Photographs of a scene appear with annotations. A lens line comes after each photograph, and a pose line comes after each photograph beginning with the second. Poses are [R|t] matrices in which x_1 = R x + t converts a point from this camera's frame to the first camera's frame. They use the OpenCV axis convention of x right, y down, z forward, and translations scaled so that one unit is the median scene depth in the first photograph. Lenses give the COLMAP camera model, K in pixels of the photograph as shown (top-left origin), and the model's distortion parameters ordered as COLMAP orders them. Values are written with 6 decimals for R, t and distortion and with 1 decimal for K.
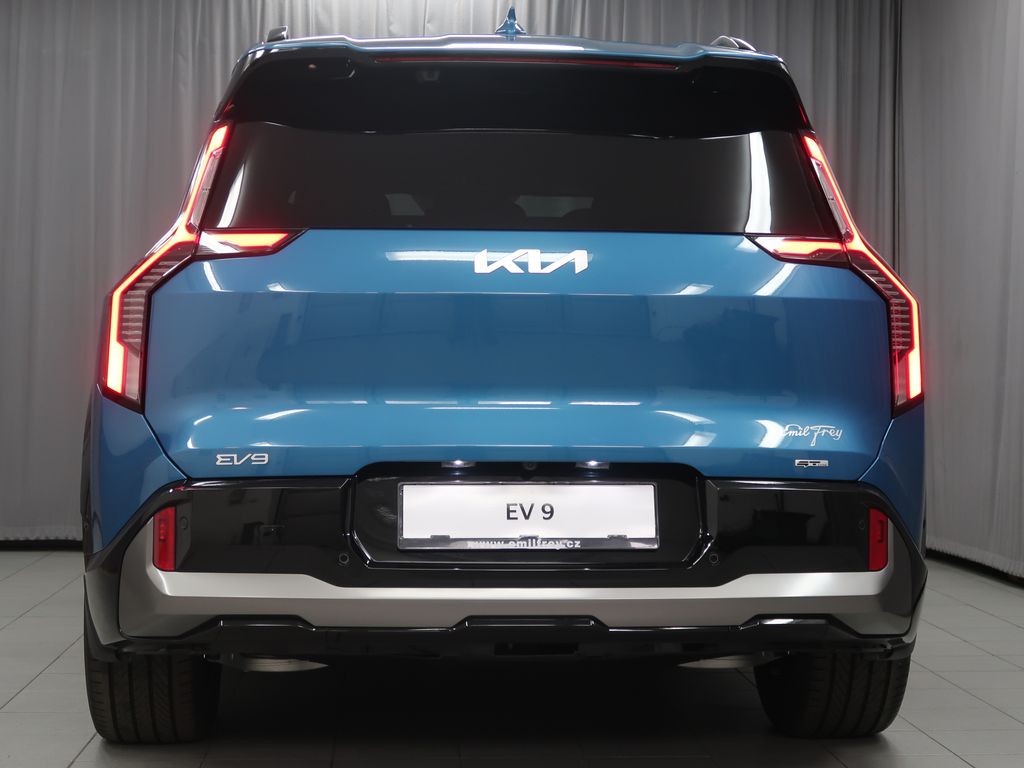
lens RADIAL K [[1269.3, 0, 497.3], [0, 1269.3, 415.7], [0, 0, 1]] dist [0.142397, 0.000000]
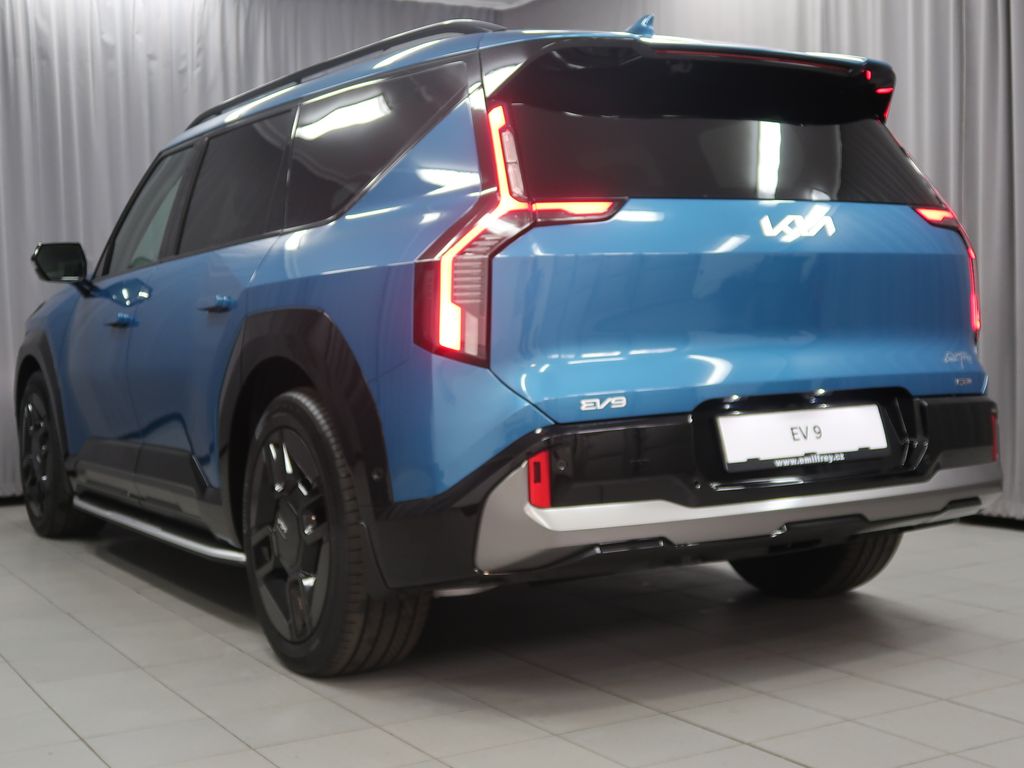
lens RADIAL K [[1410.7, 0, 511.3], [0, 1410.7, 385.3], [0, 0, 1]] dist [0.047419, 0.000000]
pose [[0.886225, -0.053476, 0.460158, -0.812444], [0.052355, 0.998513, 0.015207, -0.004708], [-0.460287, 0.010615, 0.887707, -0.063361]]
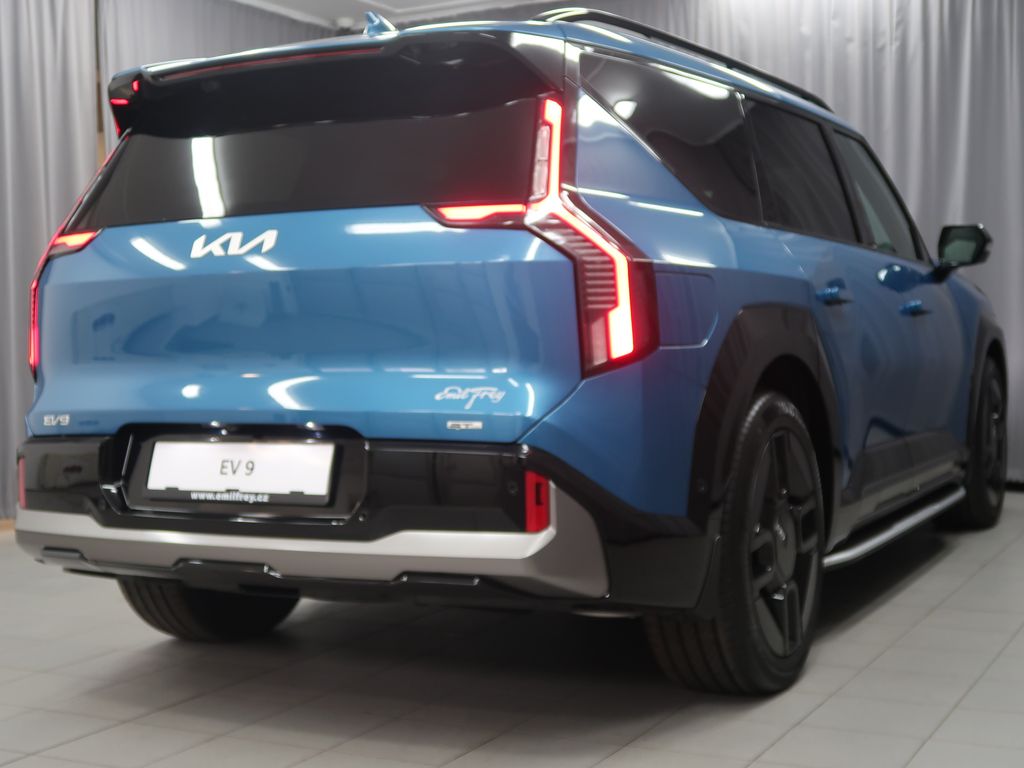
lens RADIAL K [[1449.9, 0, 511.2], [0, 1449.9, 383.8], [0, 0, 1]] dist [-0.004720, 0.000000]
pose [[0.857643, -0.011185, -0.514124, 0.861986], [0.013255, 0.999912, 0.000358, 0.004224], [0.514075, -0.007122, 0.857716, 0.027348]]
